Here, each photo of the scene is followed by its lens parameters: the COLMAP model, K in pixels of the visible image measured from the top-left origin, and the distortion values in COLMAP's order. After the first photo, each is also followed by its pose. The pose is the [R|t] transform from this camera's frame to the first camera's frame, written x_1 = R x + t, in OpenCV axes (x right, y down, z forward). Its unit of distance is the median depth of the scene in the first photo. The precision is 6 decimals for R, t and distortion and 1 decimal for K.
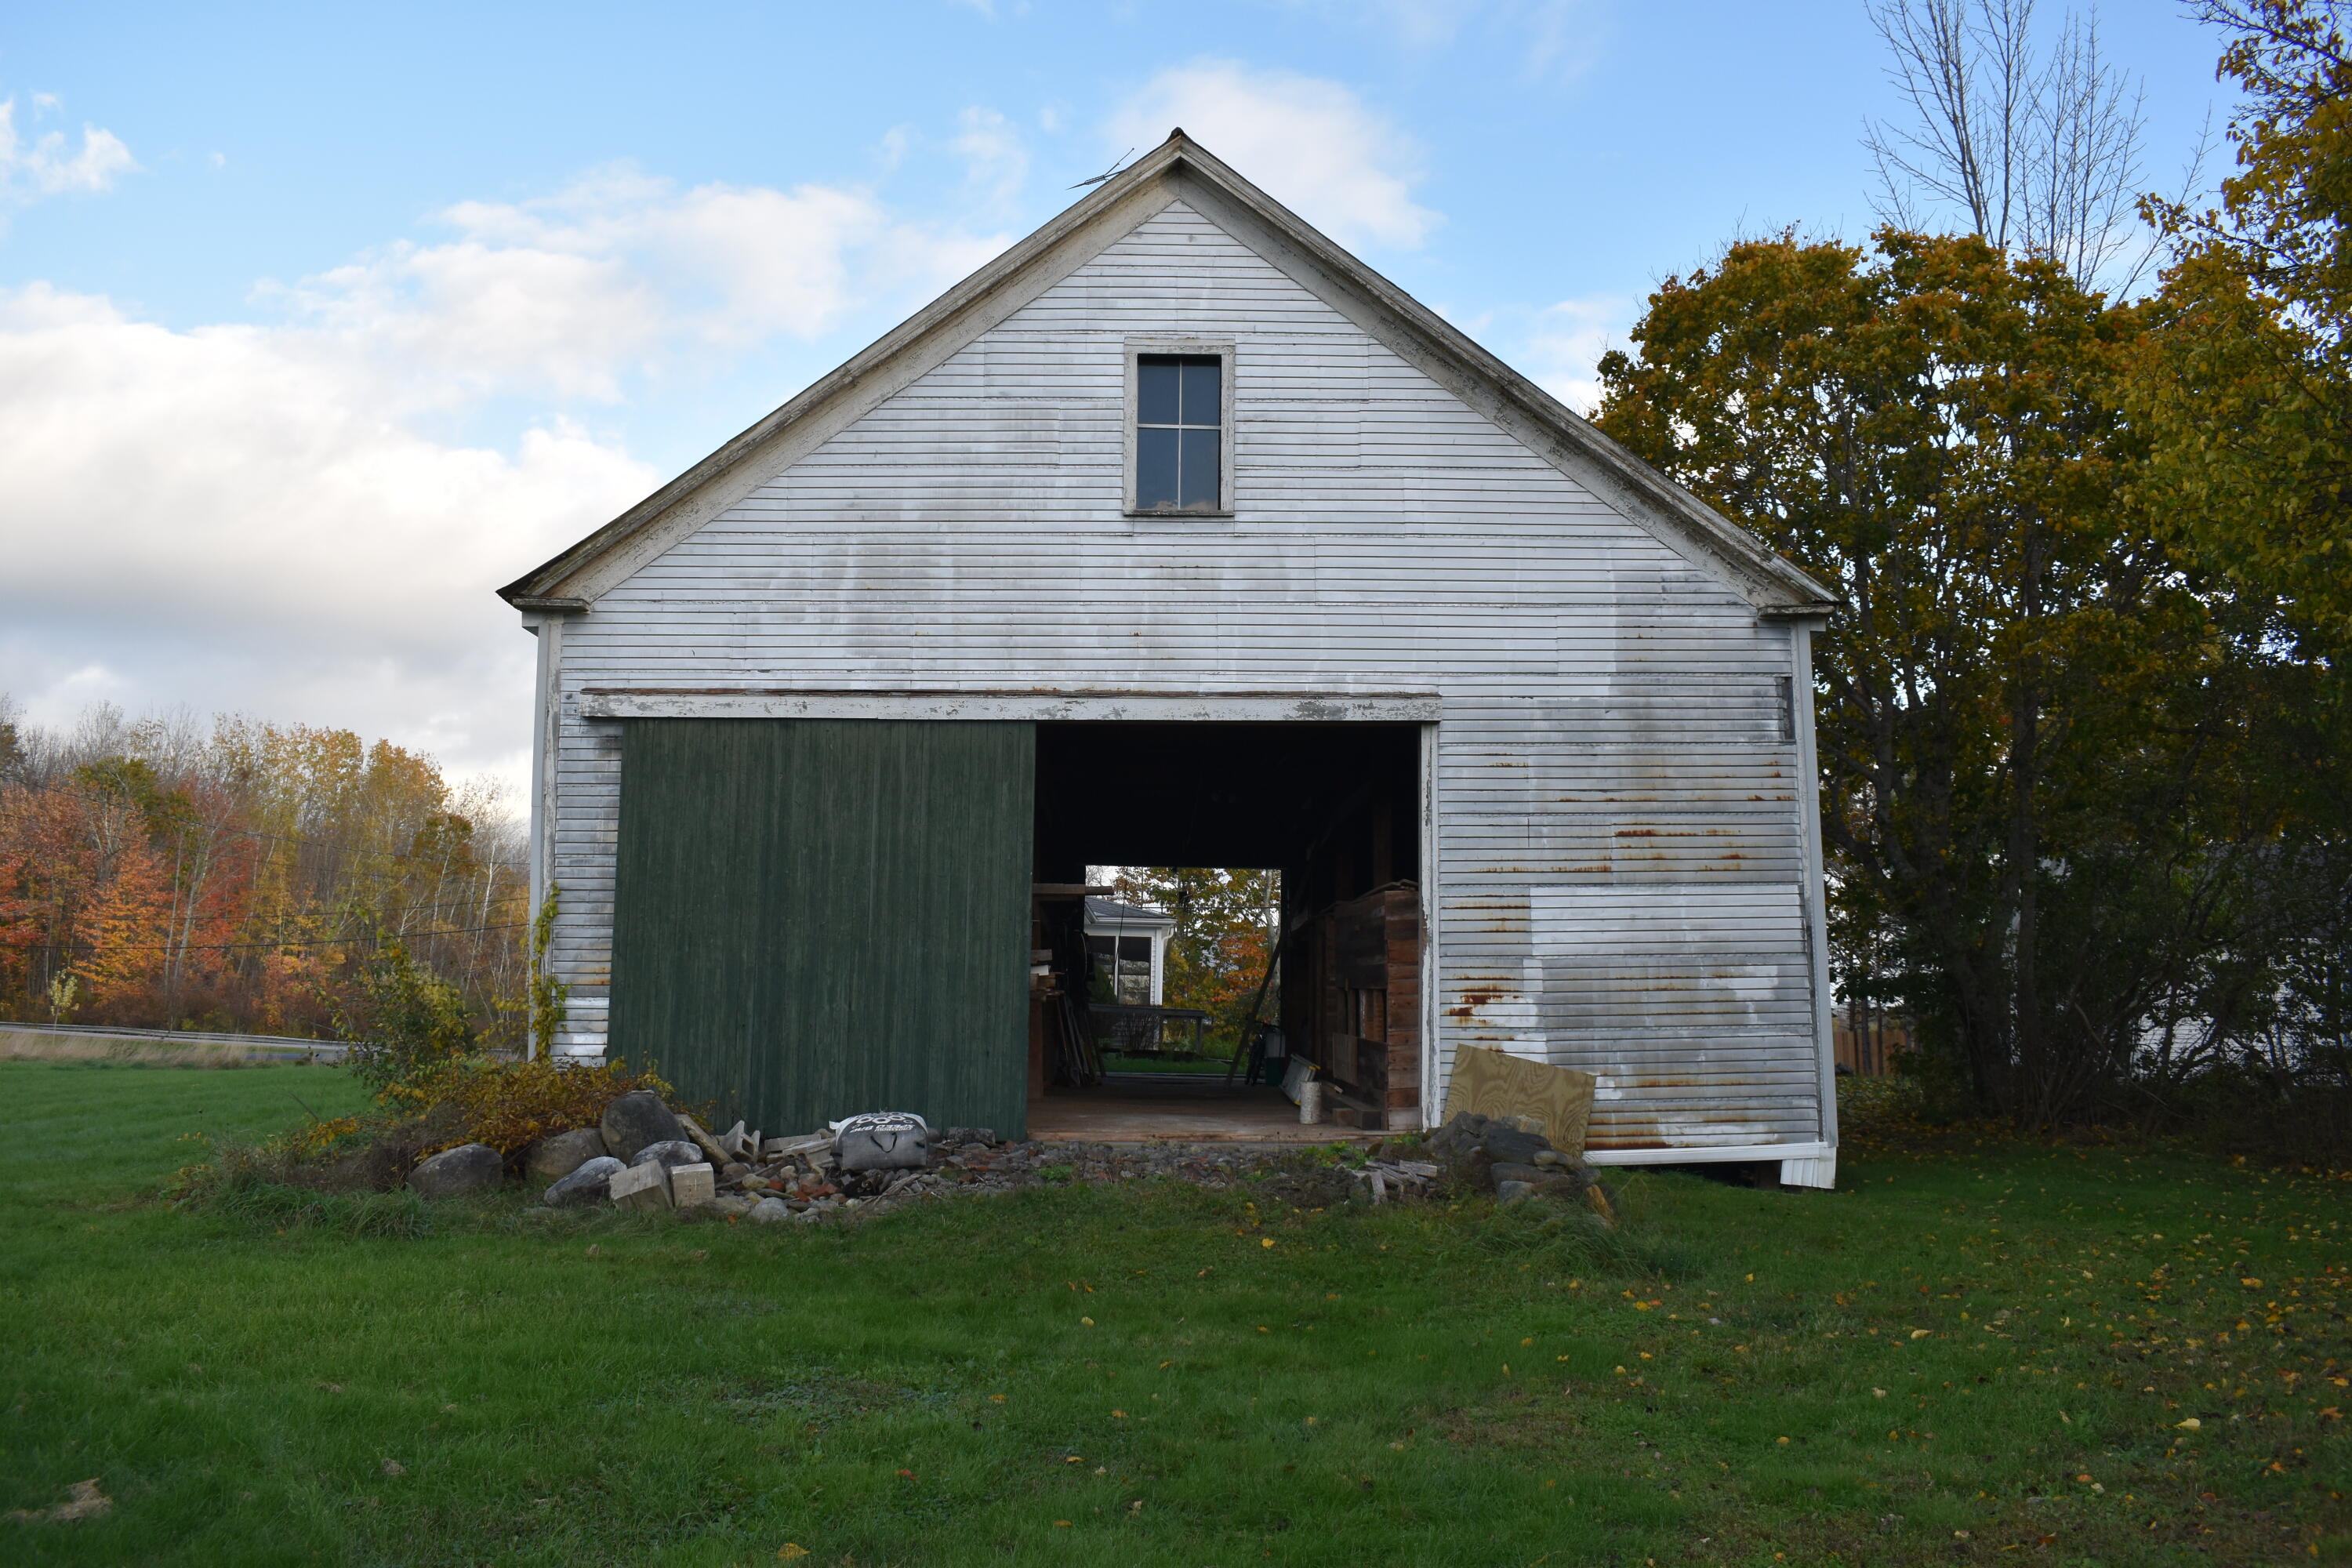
lens RADIAL K [[2070.8, 0, 1176.8], [0, 2070.8, 784.9], [0, 0, 1]] dist [-0.094568, 0.002059]
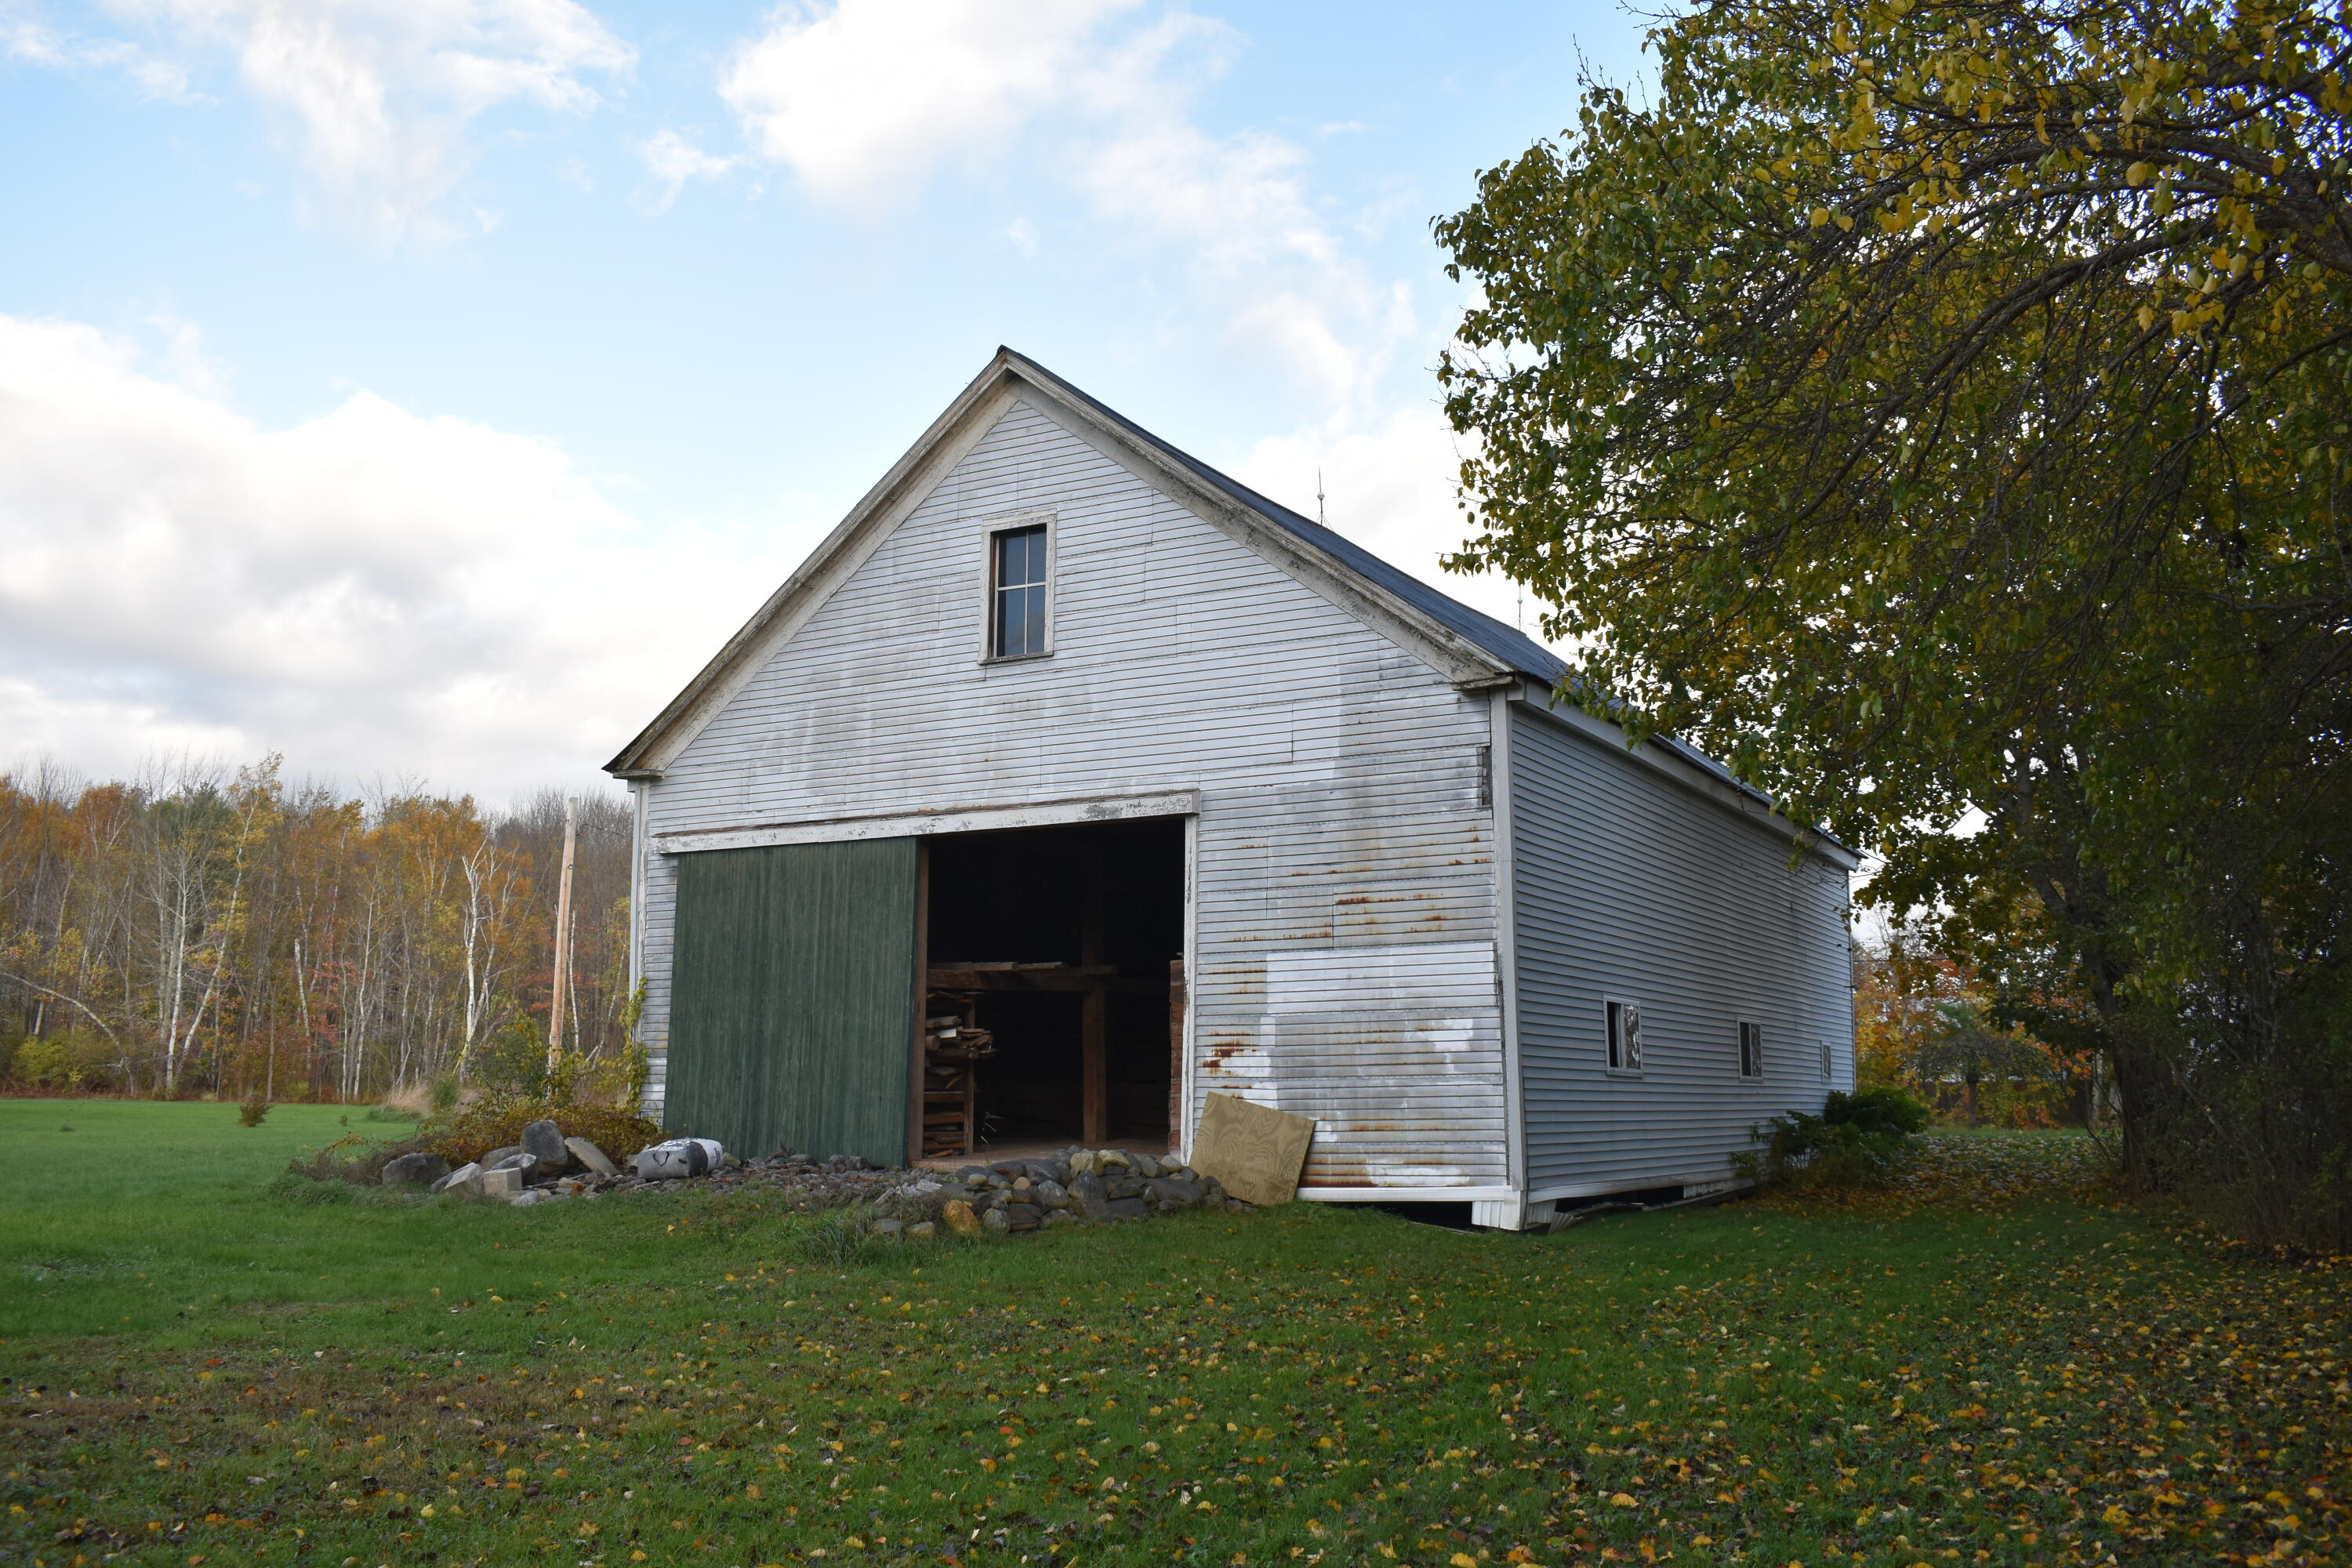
lens RADIAL K [[2070.8, 0, 1175.6], [0, 2070.8, 782.5], [0, 0, 1]] dist [-0.094568, 0.002059]
pose [[0.849876, -0.079152, -0.521004, 0.723095], [0.061550, 0.996798, -0.051032, 0.010844], [0.523375, 0.011303, 0.852027, 0.004320]]
